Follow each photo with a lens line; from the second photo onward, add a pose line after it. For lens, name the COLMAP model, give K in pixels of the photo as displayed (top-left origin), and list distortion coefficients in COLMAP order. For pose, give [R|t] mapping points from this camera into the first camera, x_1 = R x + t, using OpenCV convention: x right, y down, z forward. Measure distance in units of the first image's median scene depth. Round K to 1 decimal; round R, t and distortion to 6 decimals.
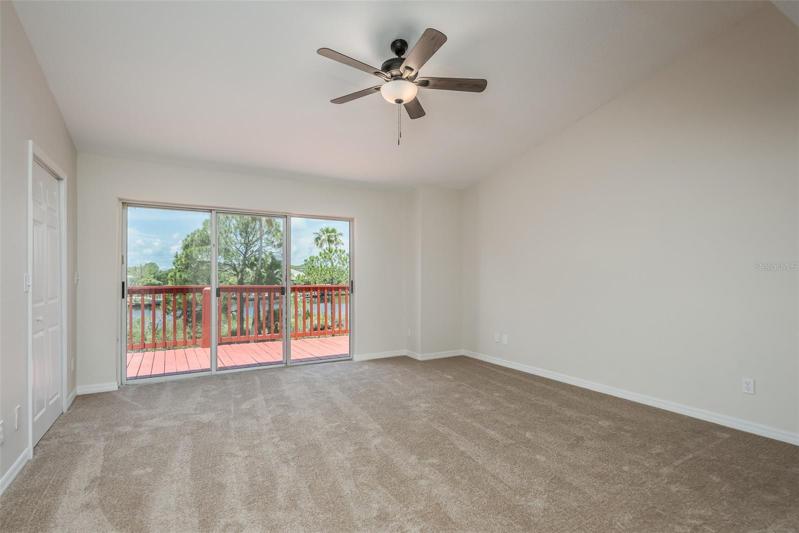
lens RADIAL K [[387.7, 0, 400.8], [0, 387.7, 272.7], [0, 0, 1]] dist [0.004568, -0.000685]
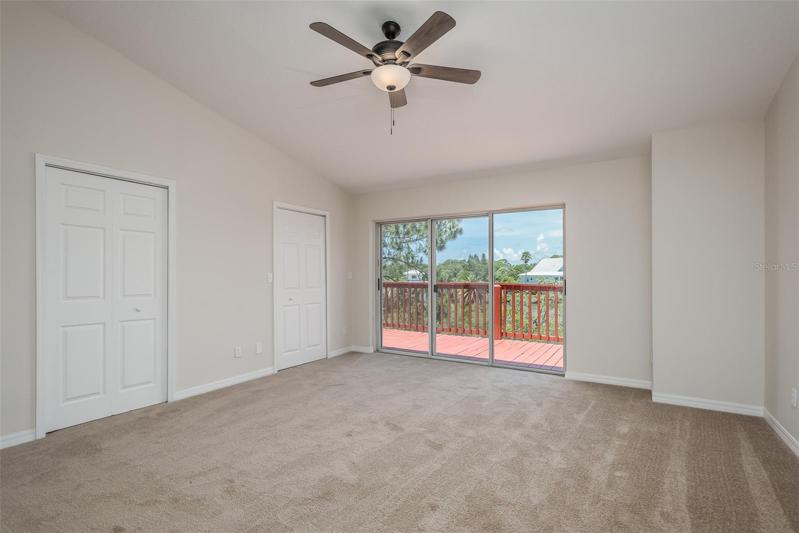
lens RADIAL K [[387.7, 0, 398.0], [0, 387.7, 267.1], [0, 0, 1]] dist [0.004568, -0.000685]
pose [[0.473089, -0.016865, -0.880853, 0.513011], [0.008144, 0.999858, -0.014770, 0.003931], [0.880977, -0.000187, 0.473159, 0.353351]]
